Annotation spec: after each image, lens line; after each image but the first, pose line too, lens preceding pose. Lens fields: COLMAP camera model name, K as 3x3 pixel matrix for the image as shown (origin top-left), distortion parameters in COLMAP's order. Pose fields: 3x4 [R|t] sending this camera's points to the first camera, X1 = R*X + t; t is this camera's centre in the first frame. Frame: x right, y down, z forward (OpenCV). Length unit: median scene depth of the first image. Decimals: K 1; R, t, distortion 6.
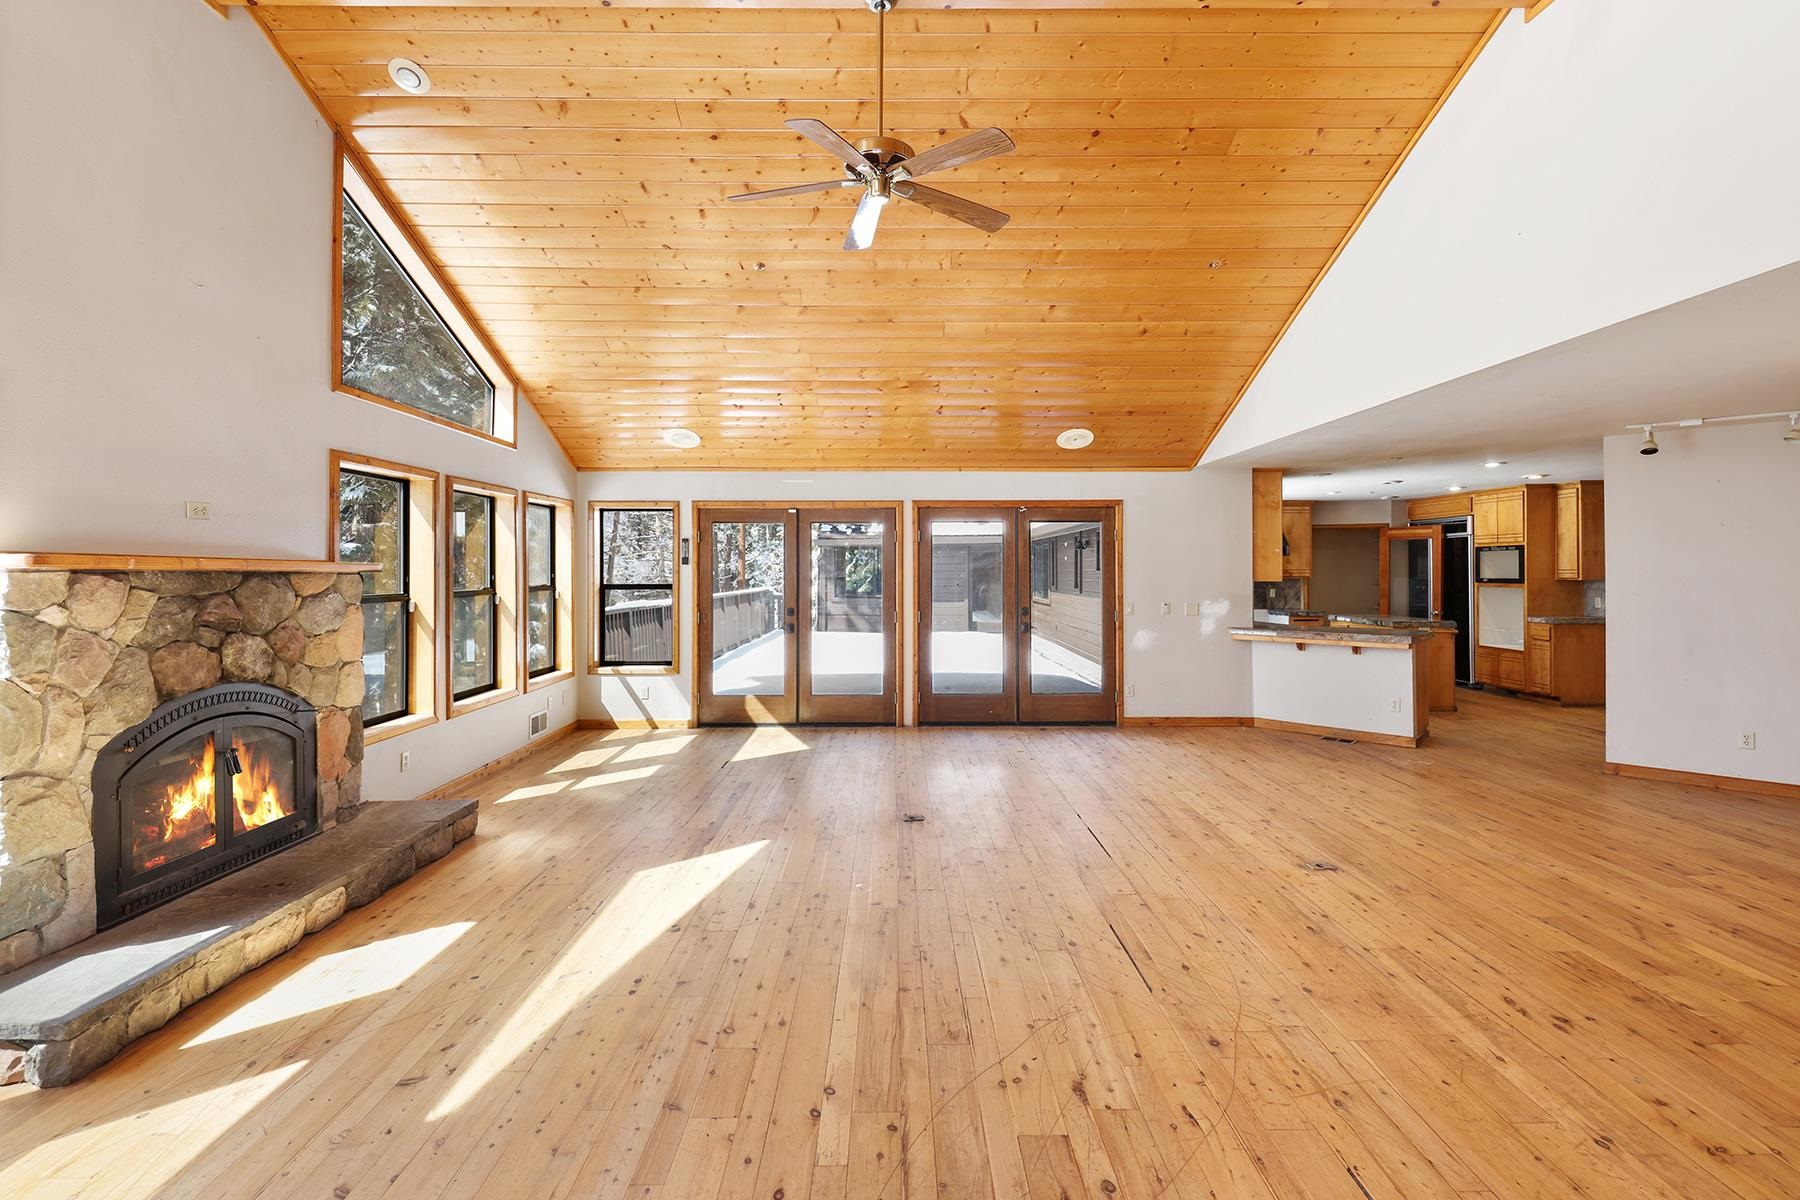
lens RADIAL K [[810.8, 0, 888.4], [0, 810.8, 563.2], [0, 0, 1]] dist [0.001460, -0.000377]
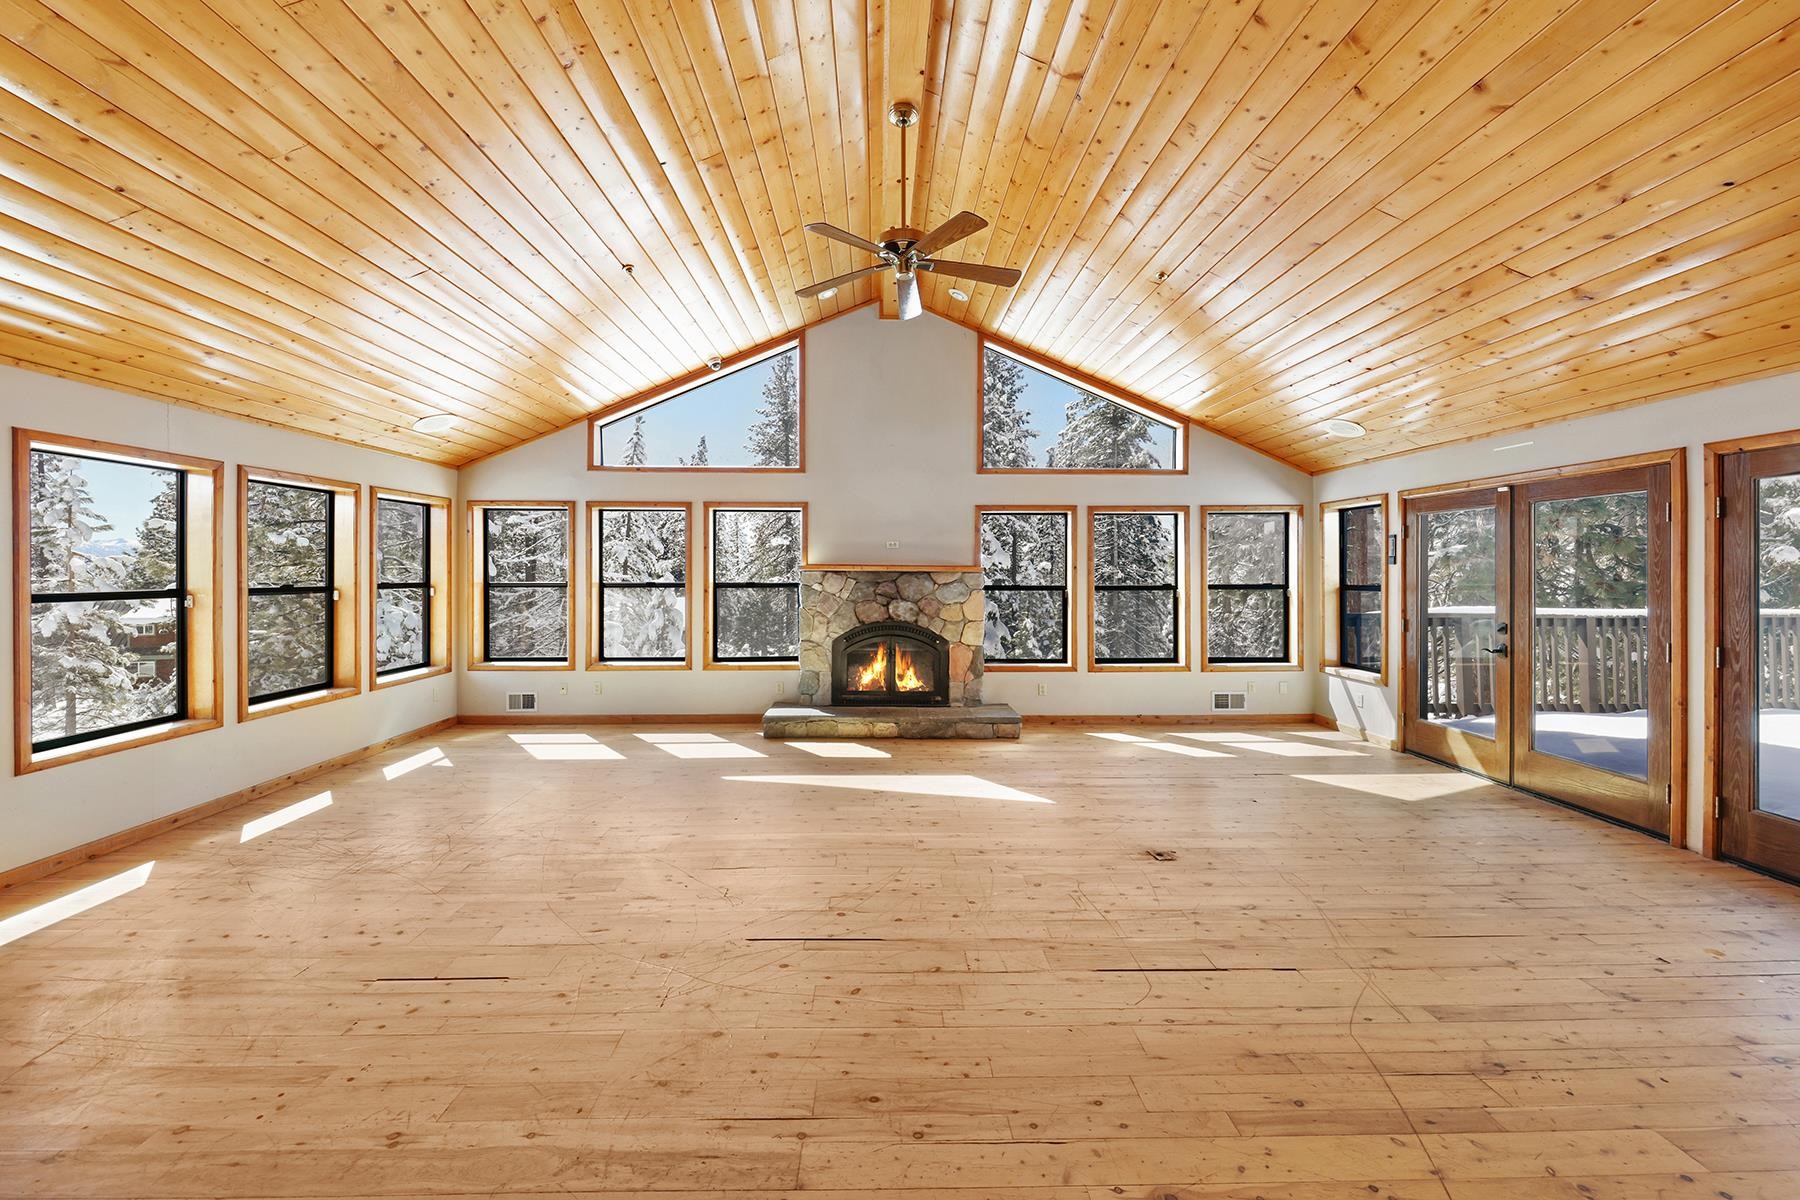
lens RADIAL K [[671.1, 0, 890.0], [0, 671.1, 568.2], [0, 0, 1]] dist [0.002912, 0.000079]
pose [[0.022983, -0.000762, -0.999736, 1.024348], [0.009754, 0.999952, -0.000538, 0.002676], [0.999688, -0.009739, 0.022989, 0.946946]]
